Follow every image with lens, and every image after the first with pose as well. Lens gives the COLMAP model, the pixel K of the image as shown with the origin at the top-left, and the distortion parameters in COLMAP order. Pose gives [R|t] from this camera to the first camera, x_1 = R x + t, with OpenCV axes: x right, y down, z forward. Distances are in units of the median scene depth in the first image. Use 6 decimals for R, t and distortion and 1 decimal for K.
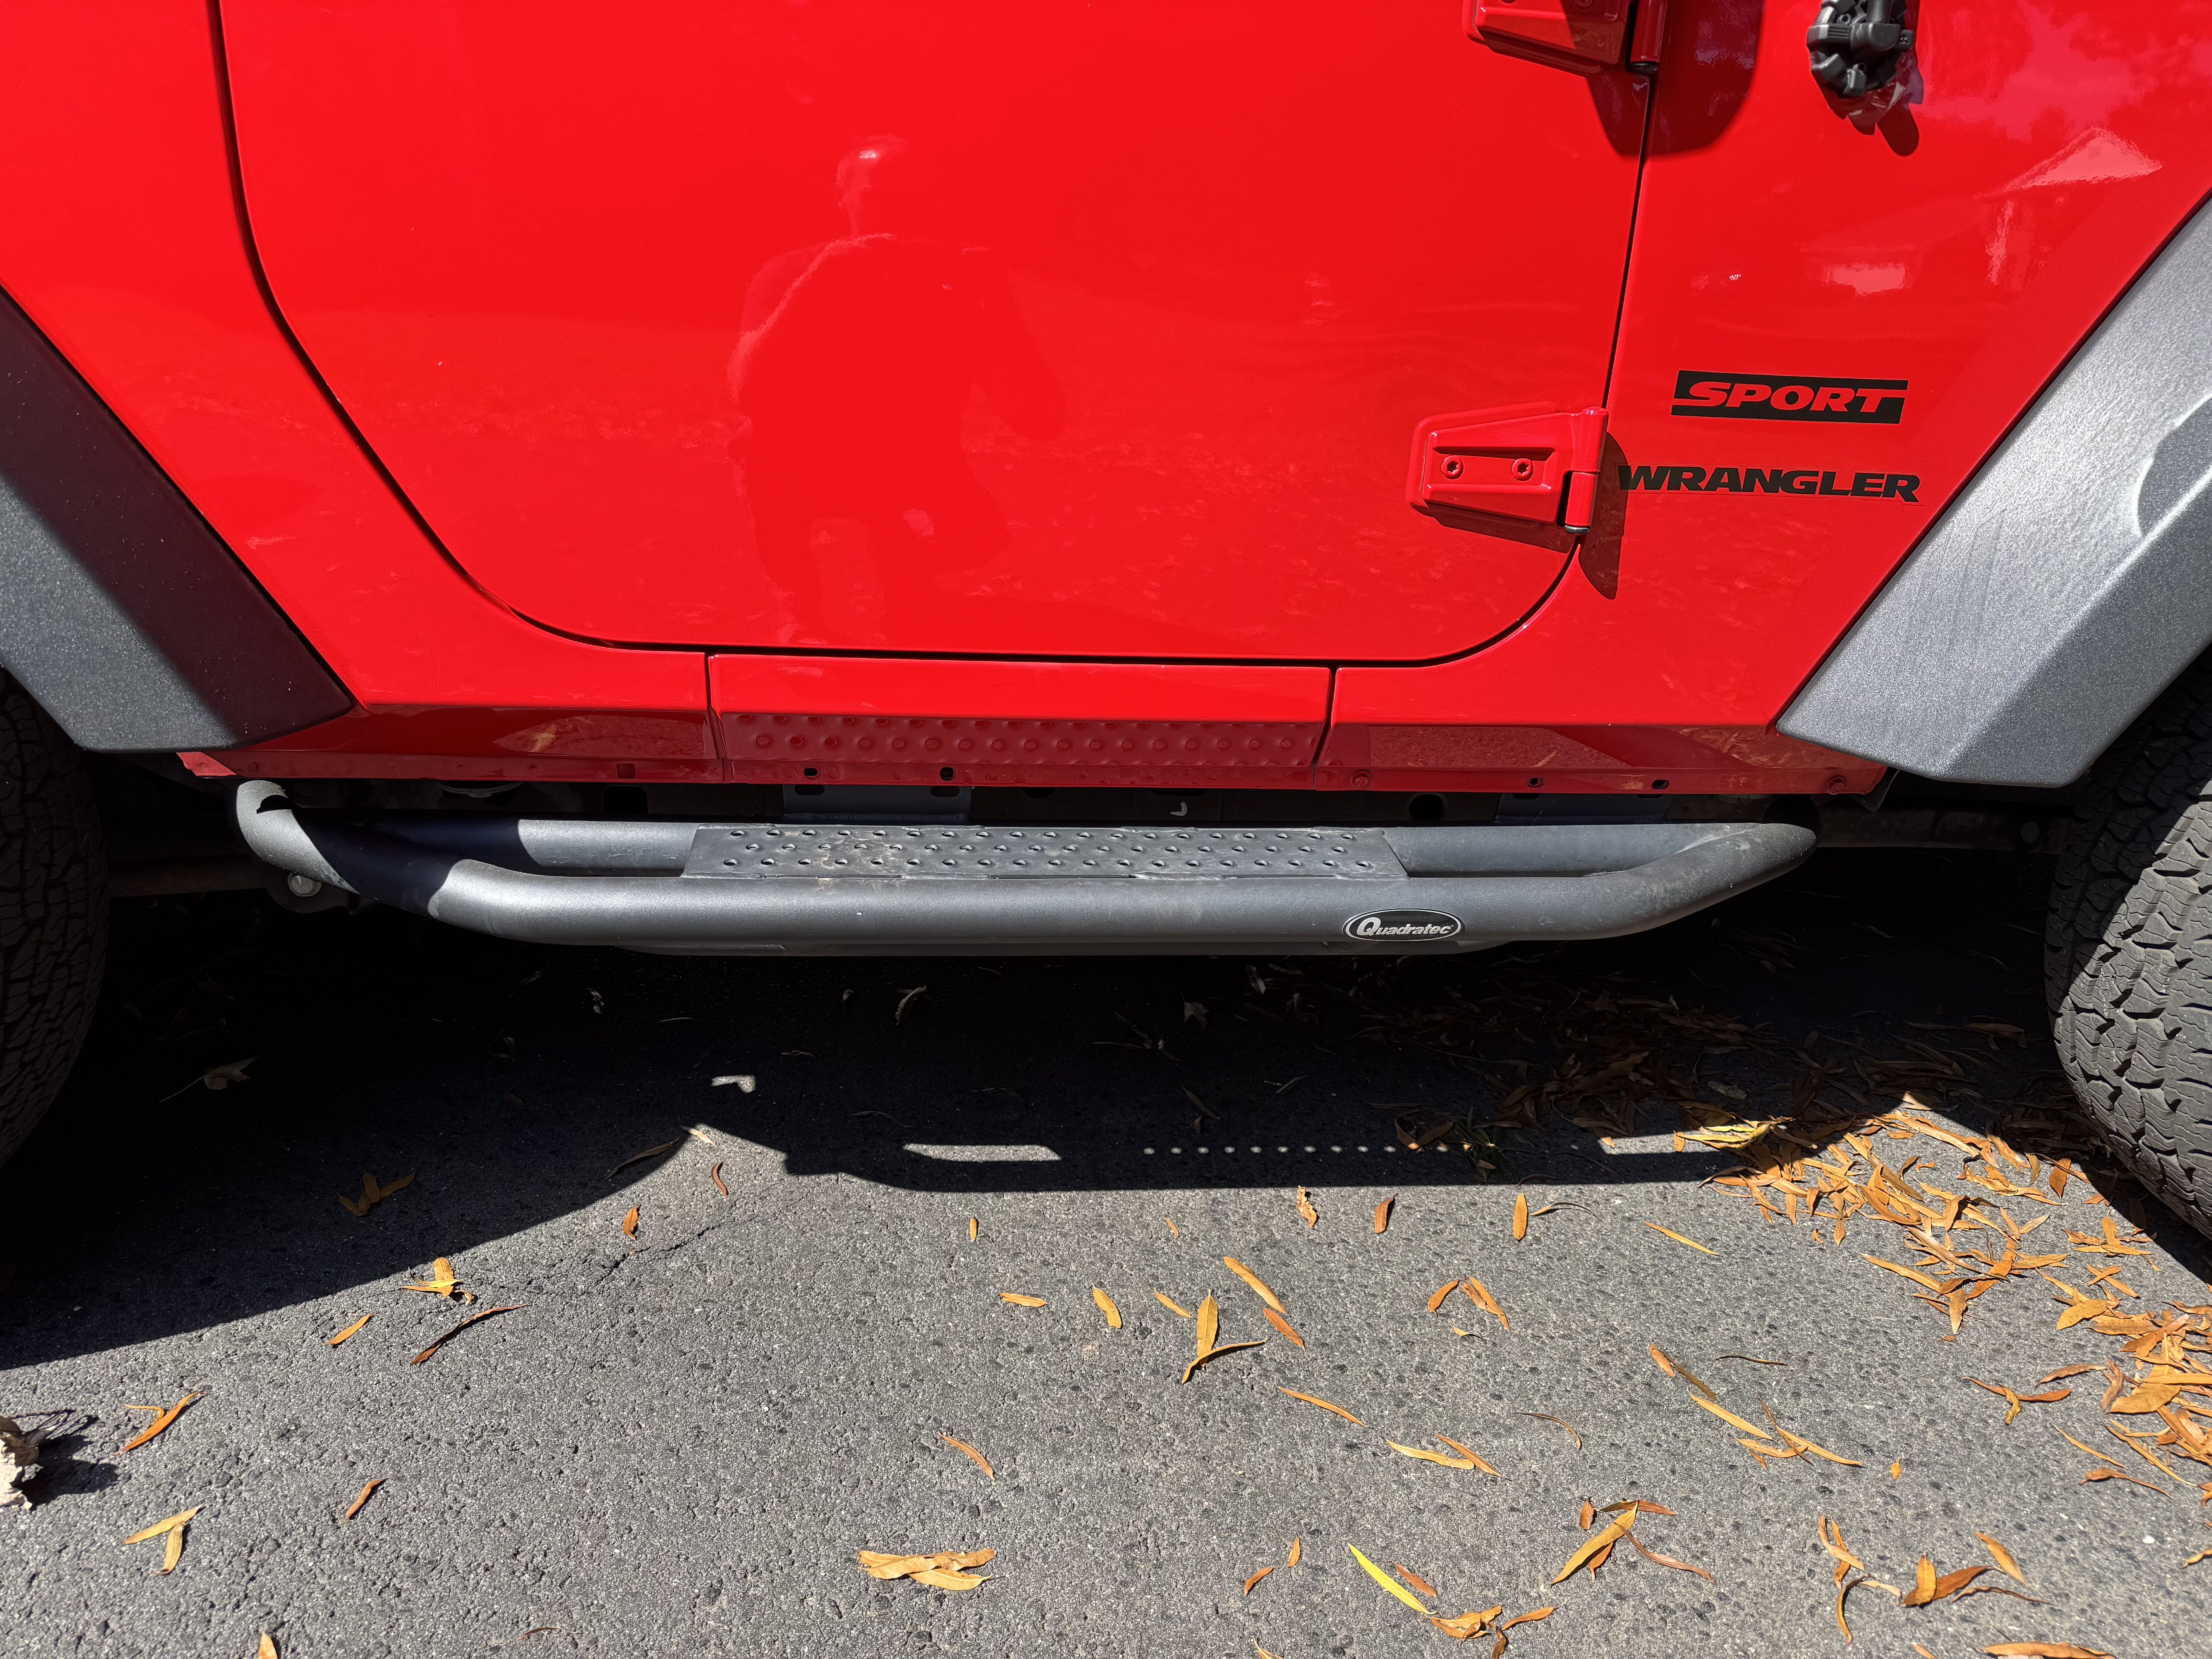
lens RADIAL K [[1534.5, 0, 1114.0], [0, 1534.5, 830.6], [0, 0, 1]] dist [-0.010114, -0.005909]
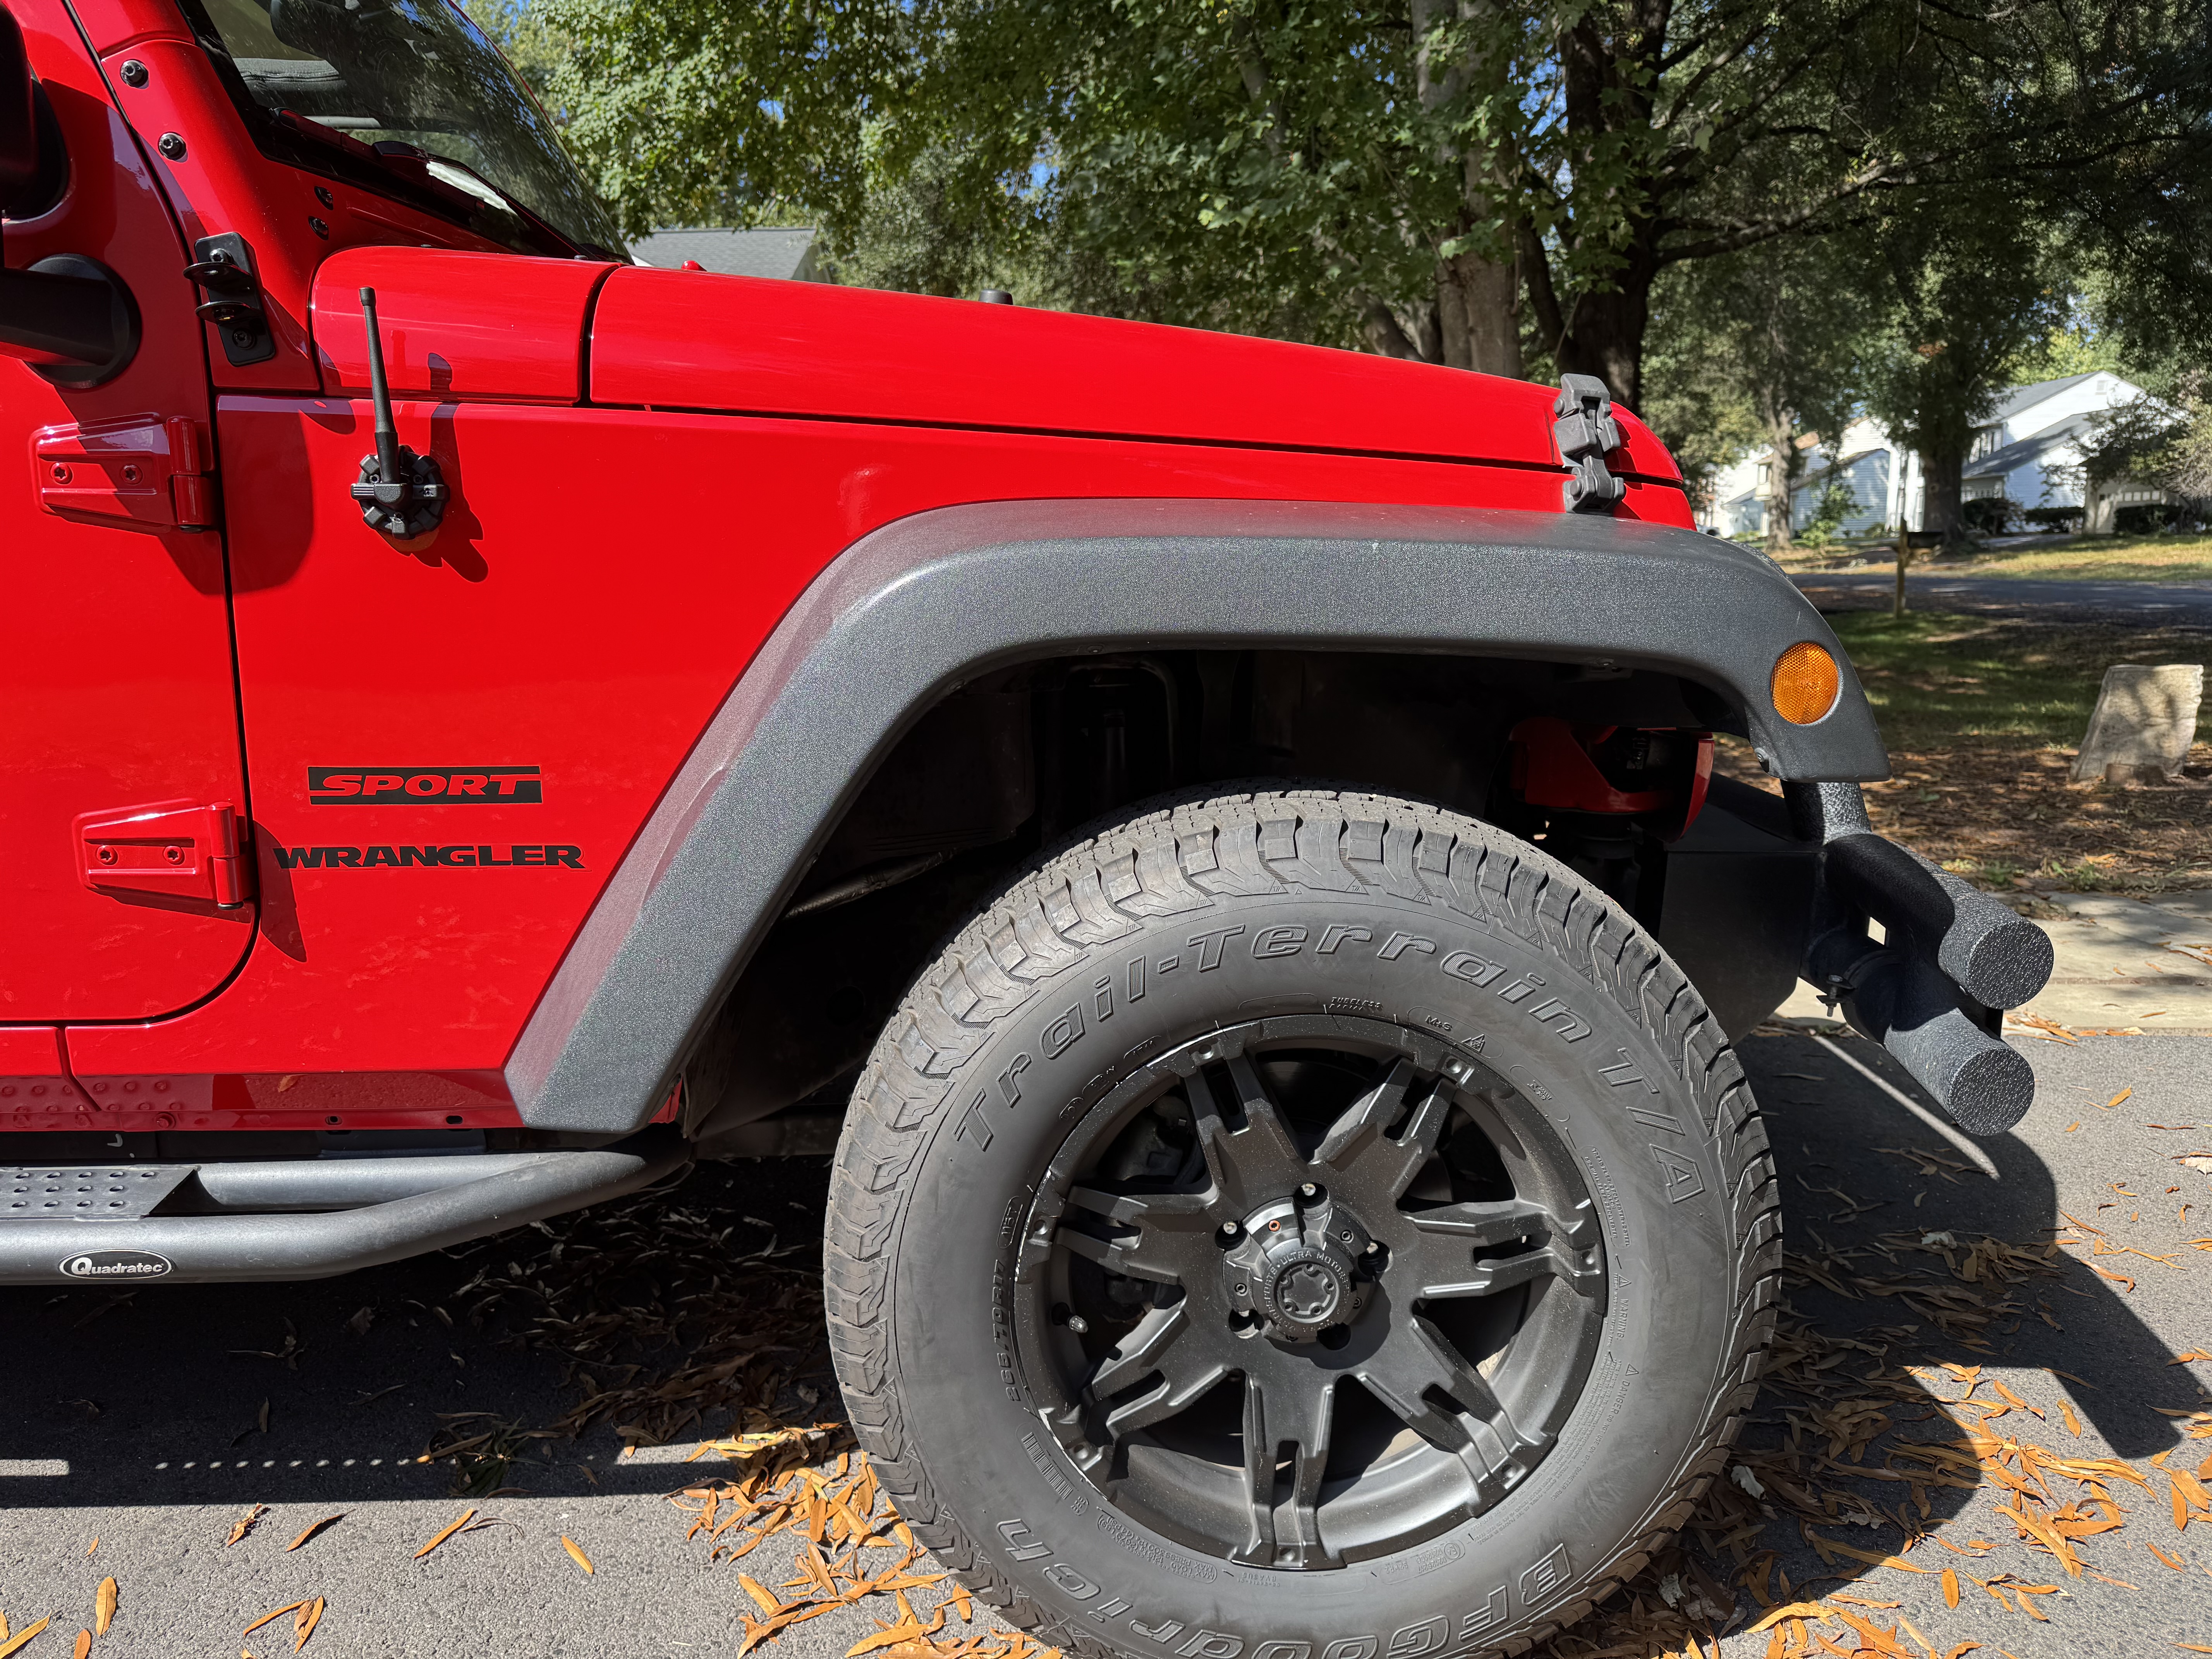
lens RADIAL K [[1534.5, 0, 1104.8], [0, 1534.5, 824.3], [0, 0, 1]] dist [-0.010114, -0.005909]
pose [[0.999591, -0.022105, -0.018128, 0.937138], [0.019060, 0.987940, -0.153661, -0.068686], [0.021306, 0.153253, 0.987957, -0.100673]]
